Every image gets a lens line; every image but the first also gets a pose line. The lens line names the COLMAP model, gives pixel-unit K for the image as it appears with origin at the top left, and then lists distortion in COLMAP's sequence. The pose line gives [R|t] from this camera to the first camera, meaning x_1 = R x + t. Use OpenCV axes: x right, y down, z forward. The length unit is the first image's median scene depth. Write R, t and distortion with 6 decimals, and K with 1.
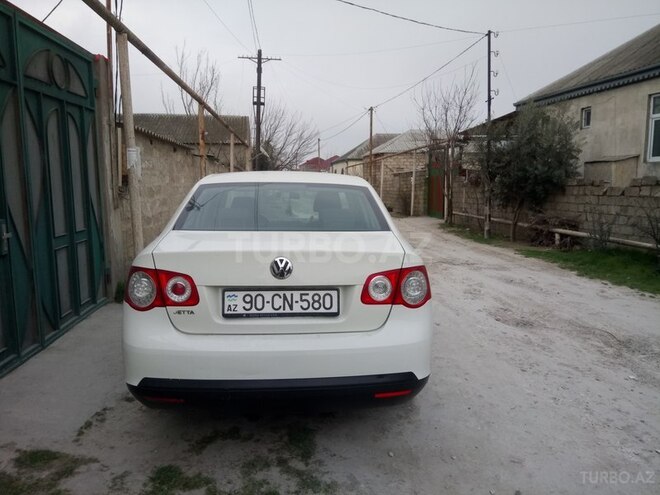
lens RADIAL K [[520.2, 0, 330.0], [0, 520.2, 247.5], [0, 0, 1]] dist [0.005831, 0.000912]
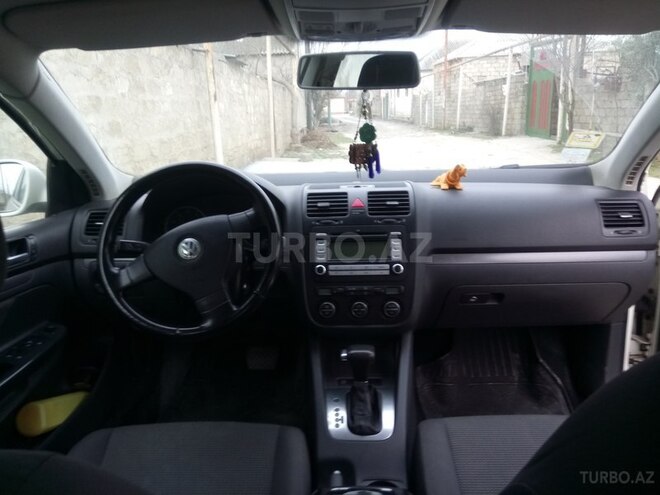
lens RADIAL K [[520.2, 0, 330.0], [0, 520.2, 247.5], [0, 0, 1]] dist [0.005831, 0.000912]
pose [[0.993480, -0.010461, -0.113529, -0.015699], [0.026791, 0.989319, 0.143282, -0.013861], [0.110818, -0.145389, 0.983149, 0.174511]]
